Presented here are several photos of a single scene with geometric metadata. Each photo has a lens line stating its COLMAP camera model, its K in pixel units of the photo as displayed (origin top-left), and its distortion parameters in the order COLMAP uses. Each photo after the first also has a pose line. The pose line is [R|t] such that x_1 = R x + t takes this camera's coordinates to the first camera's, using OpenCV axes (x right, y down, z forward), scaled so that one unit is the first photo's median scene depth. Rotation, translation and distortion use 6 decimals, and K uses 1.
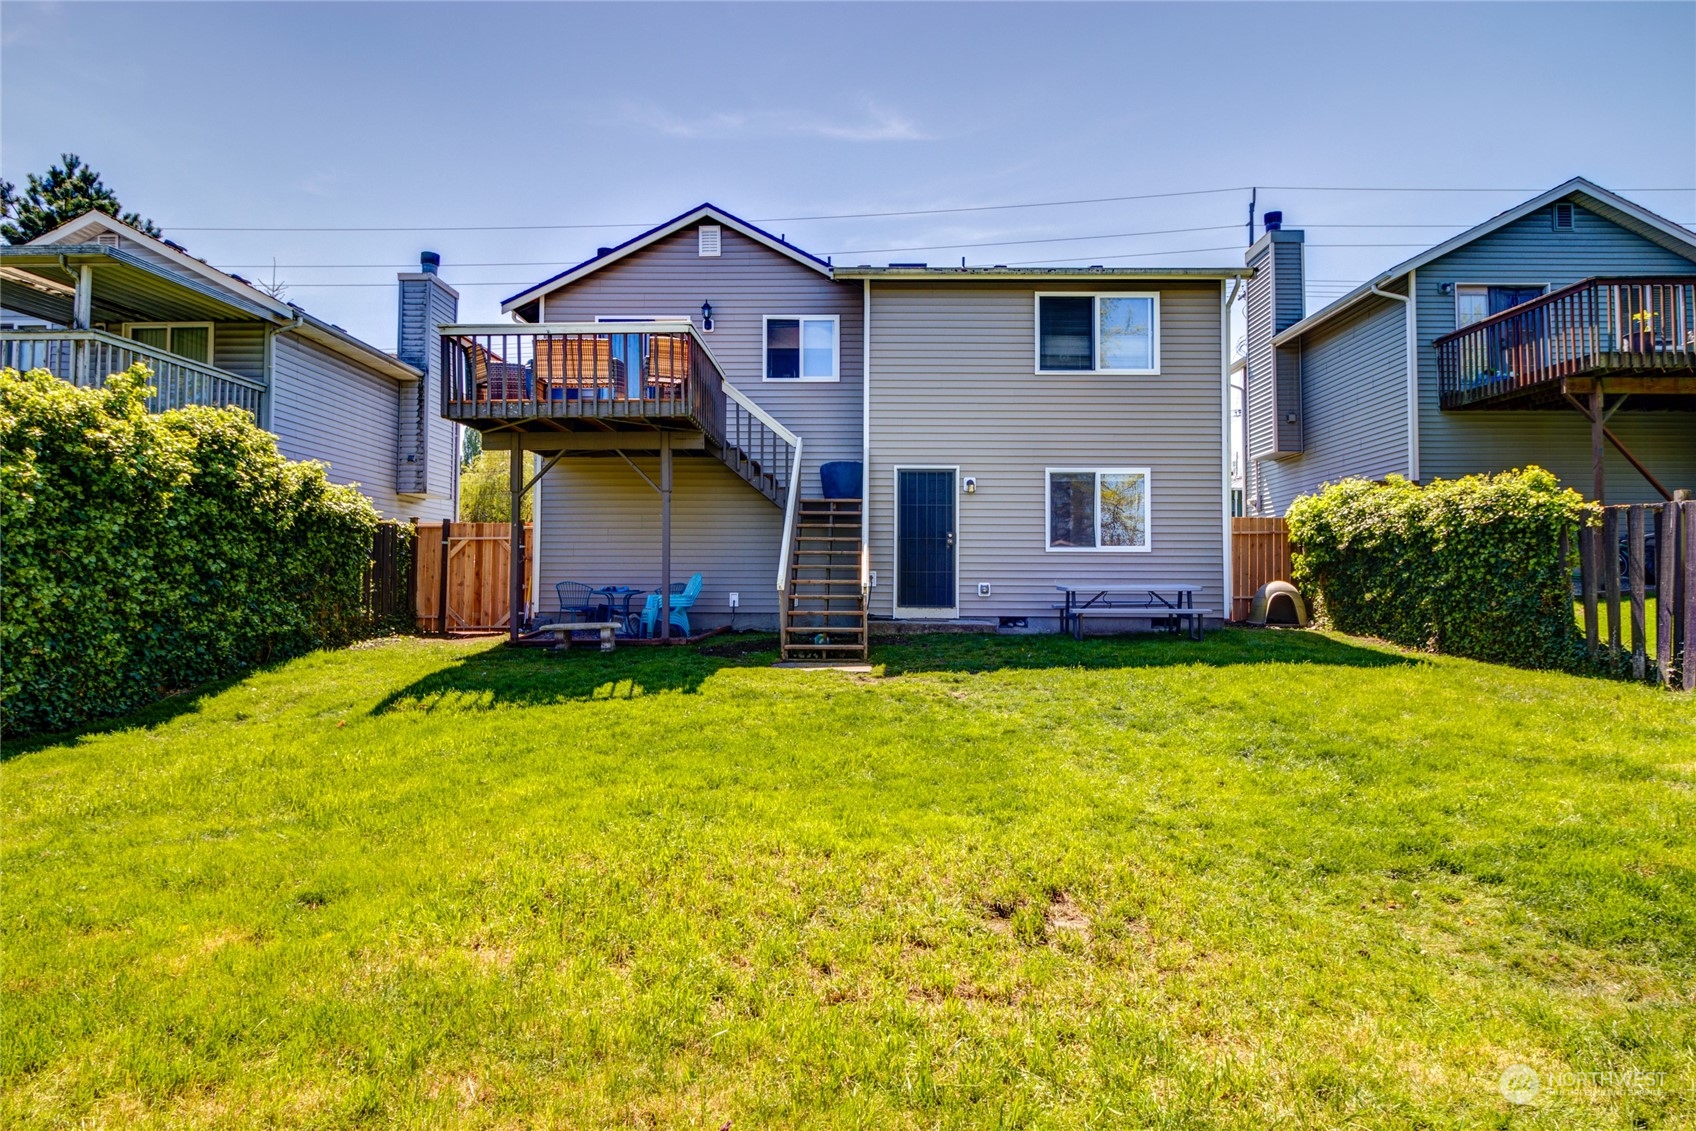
lens RADIAL K [[934.6, 0, 846.5], [0, 934.6, 559.8], [0, 0, 1]] dist [0.008966, -0.010512]
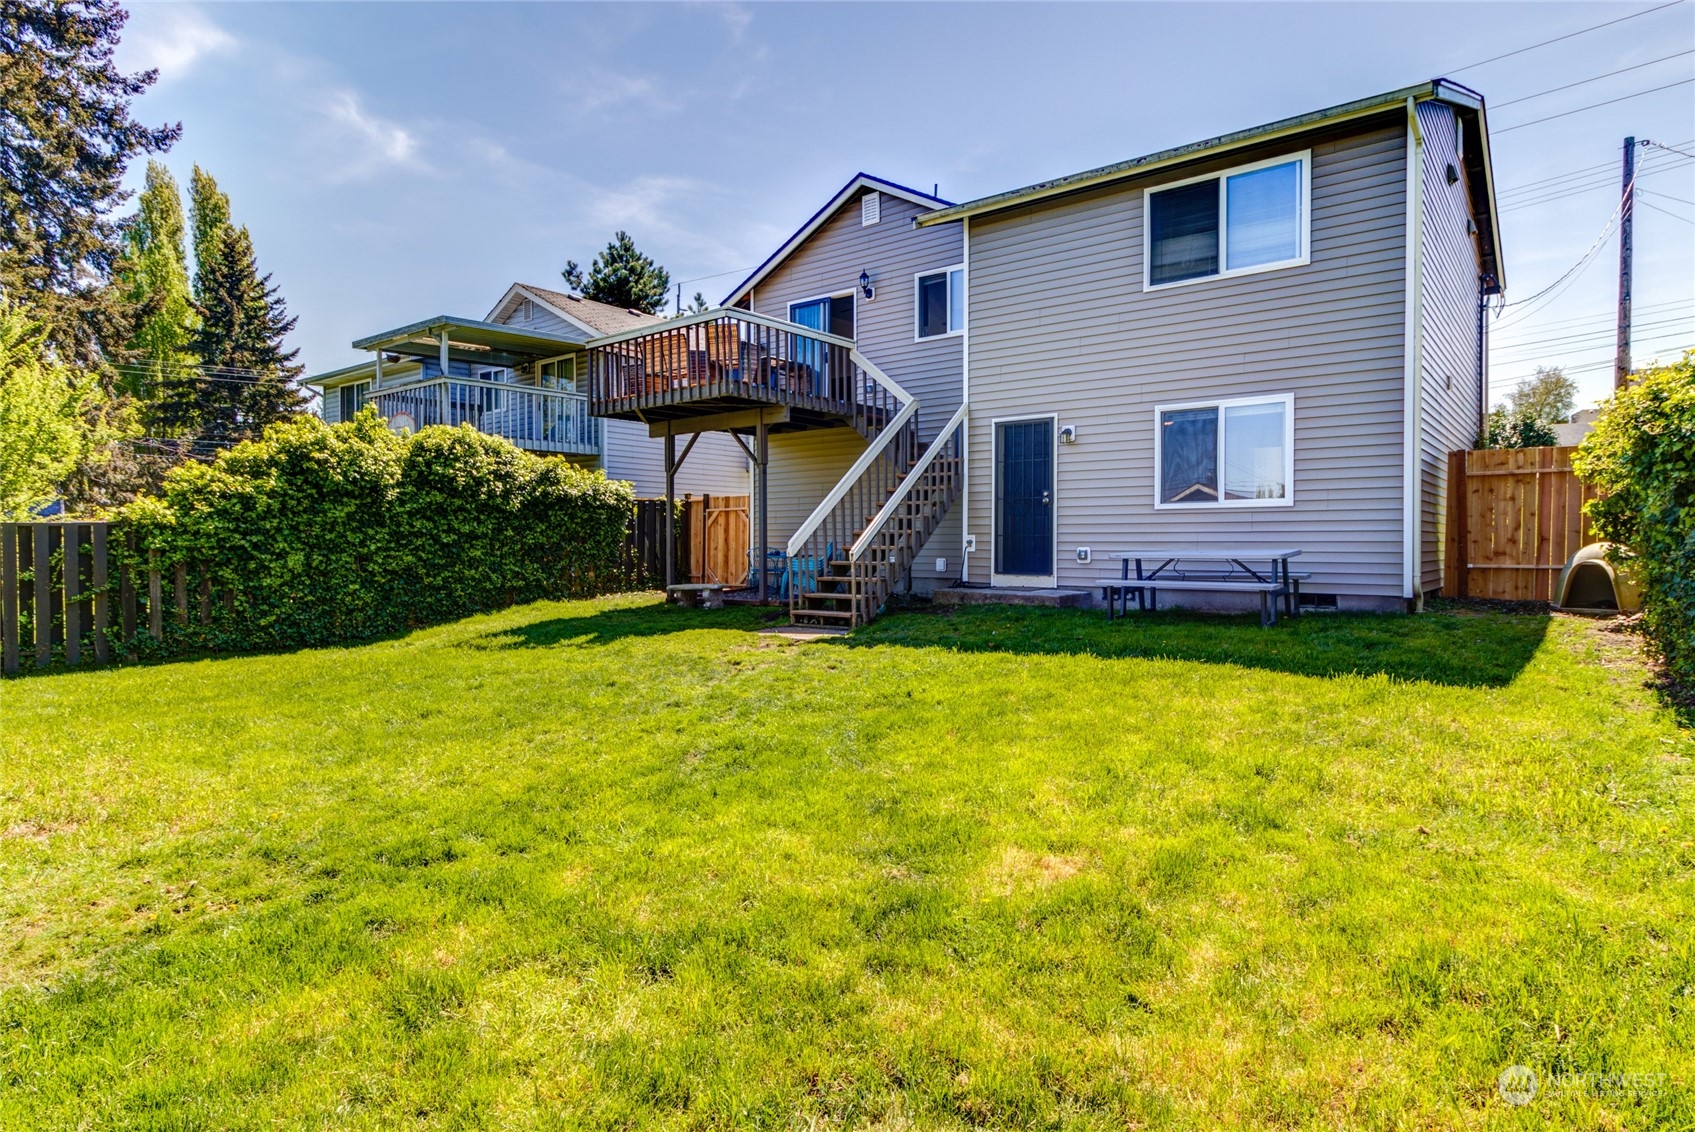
lens RADIAL K [[934.1, 0, 842.1], [0, 934.1, 560.4], [0, 0, 1]] dist [0.008966, -0.010512]
pose [[0.791090, 0.006370, -0.611667, 0.497003], [0.021476, 0.999040, 0.038180, -0.000930], [0.611323, -0.043340, 0.790193, 0.184200]]
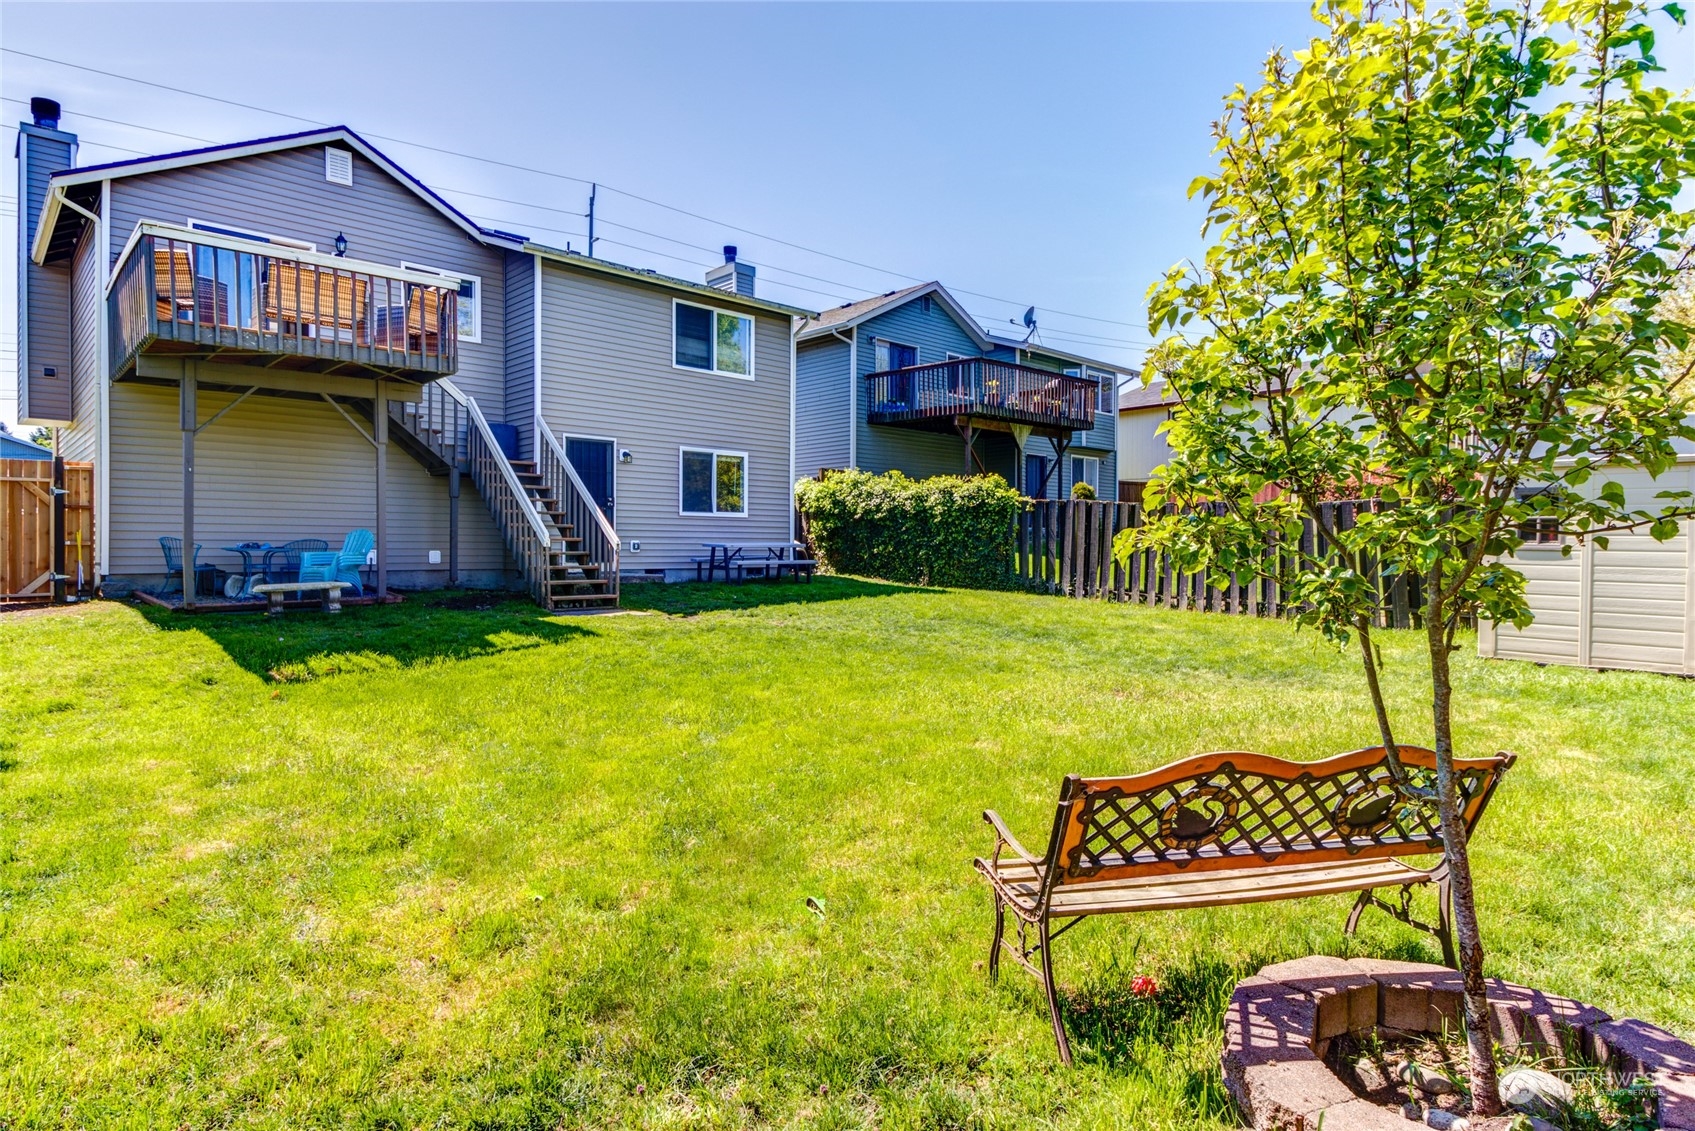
lens RADIAL K [[934.1, 0, 846.0], [0, 934.1, 557.0], [0, 0, 1]] dist [0.008966, -0.010512]
pose [[0.708199, -0.007889, 0.705968, -0.491112], [-0.020445, 0.999289, 0.031677, 0.002471], [-0.705716, -0.036868, 0.707535, -0.014126]]
